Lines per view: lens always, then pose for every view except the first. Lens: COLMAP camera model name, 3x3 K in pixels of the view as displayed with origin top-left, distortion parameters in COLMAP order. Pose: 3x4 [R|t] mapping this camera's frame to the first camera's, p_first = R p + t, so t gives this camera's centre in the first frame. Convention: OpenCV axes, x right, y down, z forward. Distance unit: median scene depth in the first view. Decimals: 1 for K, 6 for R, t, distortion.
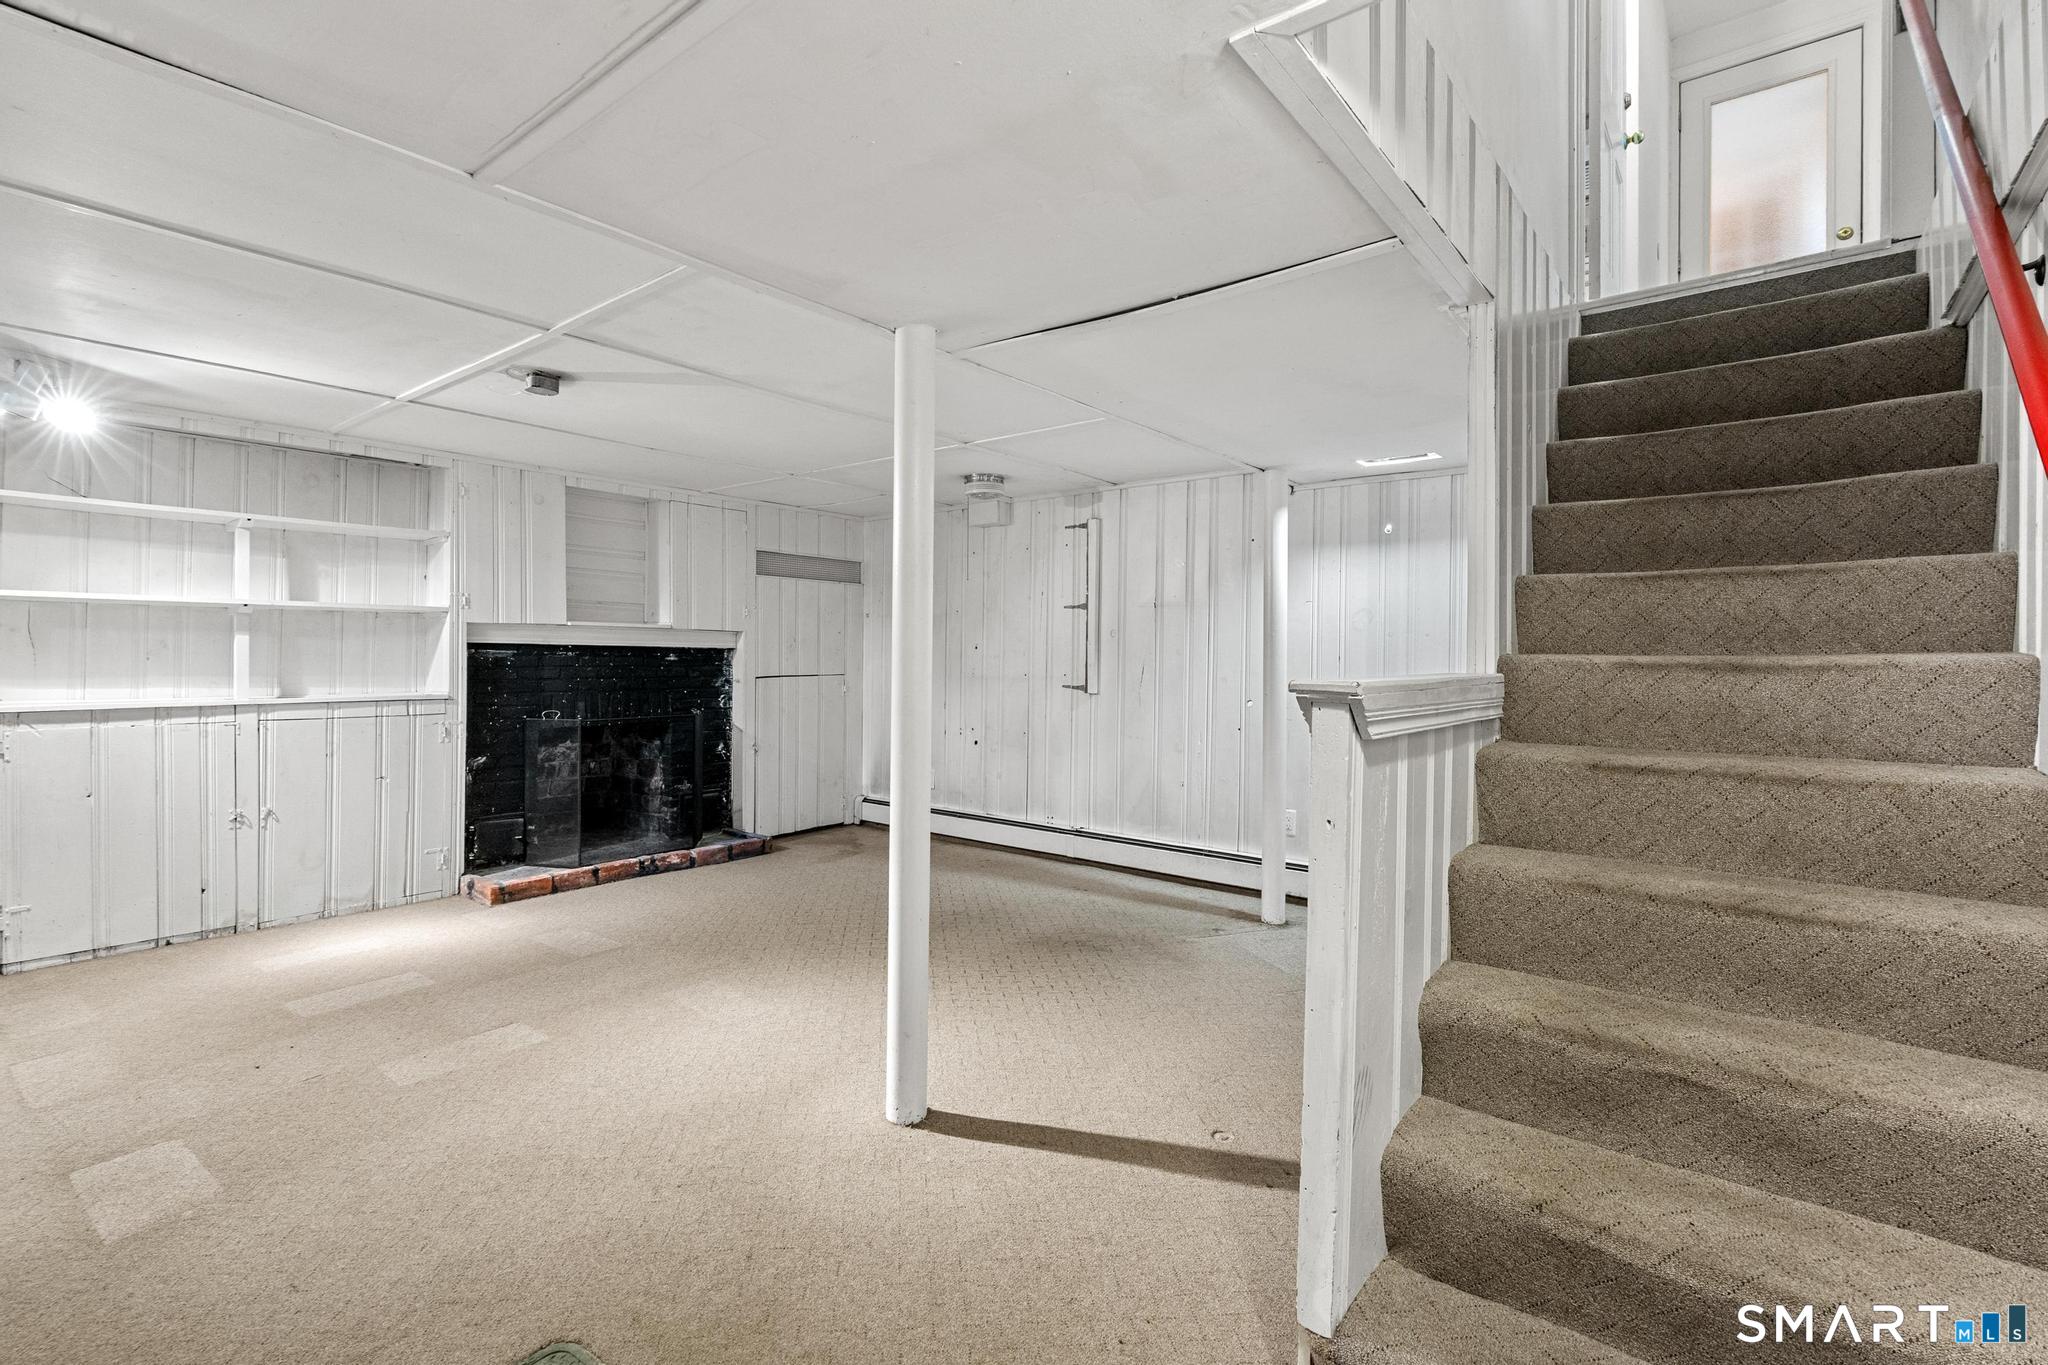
lens RADIAL K [[935.0, 0, 1018.3], [0, 935.0, 672.5], [0, 0, 1]] dist [-0.001033, 0.000133]
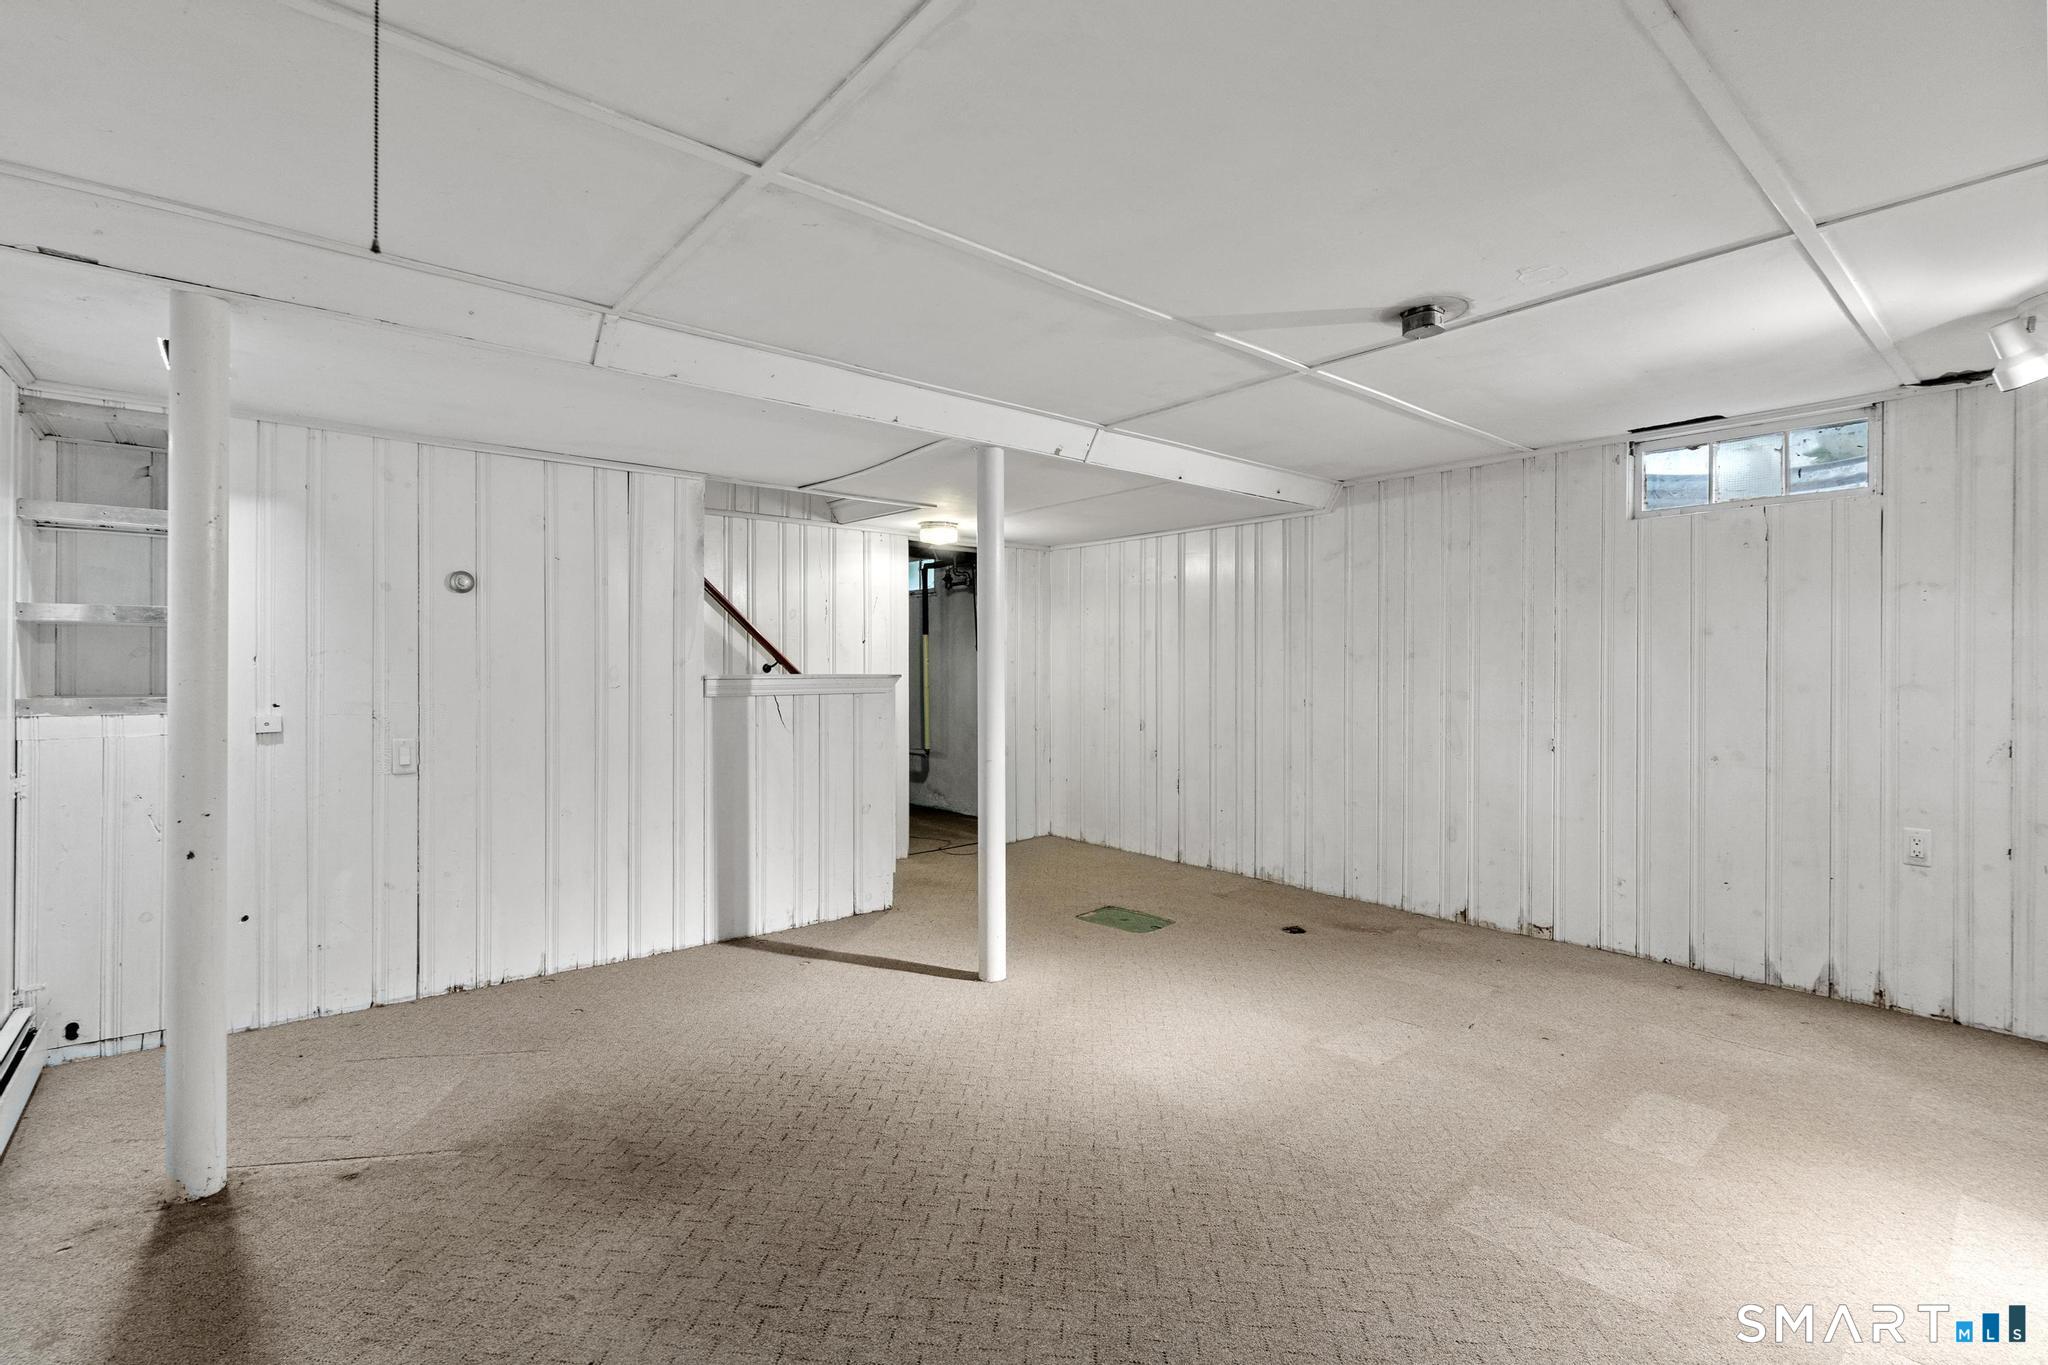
lens RADIAL K [[935.0, 0, 1018.3], [0, 935.0, 672.5], [0, 0, 1]] dist [-0.001033, 0.000133]
pose [[-0.981617, -0.012478, 0.190454, -0.329098], [-0.009014, 0.999778, 0.019043, -0.031049], [-0.190649, 0.016976, -0.981511, 1.834509]]
